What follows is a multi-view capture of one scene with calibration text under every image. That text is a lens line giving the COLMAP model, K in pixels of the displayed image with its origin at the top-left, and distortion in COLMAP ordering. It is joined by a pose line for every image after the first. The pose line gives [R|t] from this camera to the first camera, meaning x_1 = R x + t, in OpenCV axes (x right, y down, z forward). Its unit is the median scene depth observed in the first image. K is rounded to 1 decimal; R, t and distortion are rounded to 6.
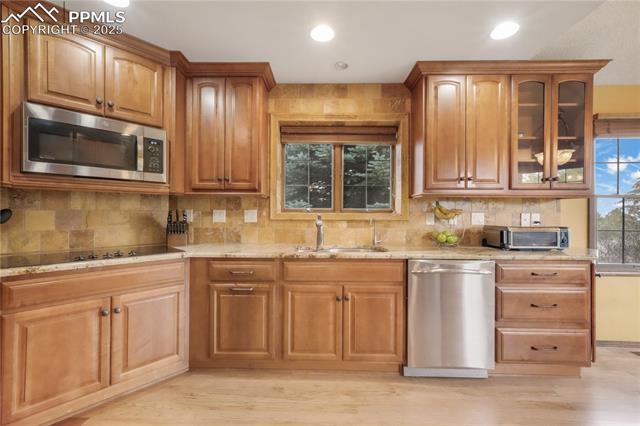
lens RADIAL K [[270.8, 0, 320.0], [0, 270.8, 213.0], [0, 0, 1]] dist [-0.000887, -0.000180]
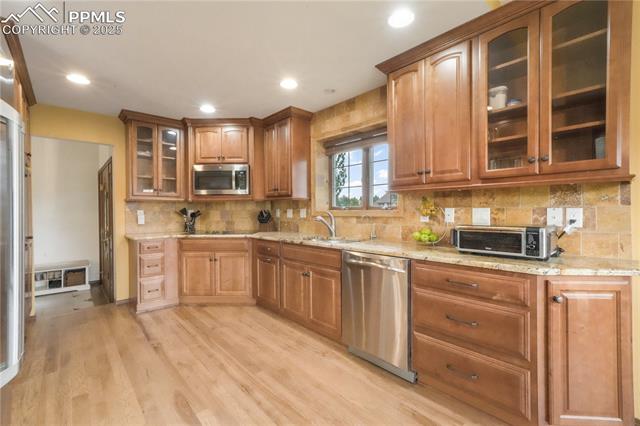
lens RADIAL K [[277.2, 0, 320.0], [0, 277.2, 213.0], [0, 0, 1]] dist [0.000022, -0.000080]
pose [[0.691954, -0.003723, -0.721932, 0.945476], [0.013211, 0.999885, 0.007506, 0.000890], [0.721821, -0.014731, 0.691923, 0.087305]]
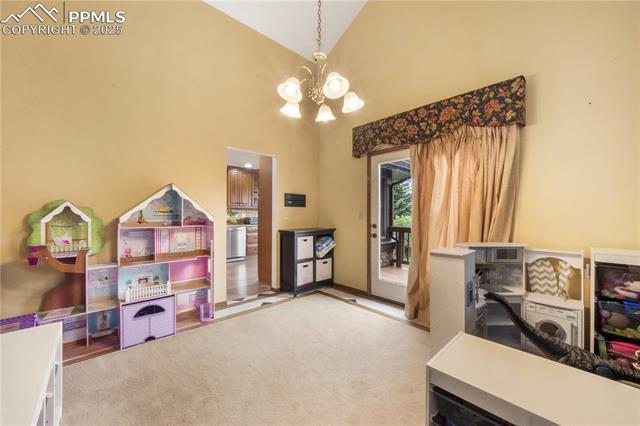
lens RADIAL K [[243.1, 0, 315.8], [0, 243.1, 214.7], [0, 0, 1]] dist [-0.019660, 0.000398]
pose [[0.723749, -0.003369, 0.690055, -0.780948], [-0.003375, 0.999959, 0.008421, -0.012988], [-0.690055, -0.008424, 0.723708, -1.689725]]
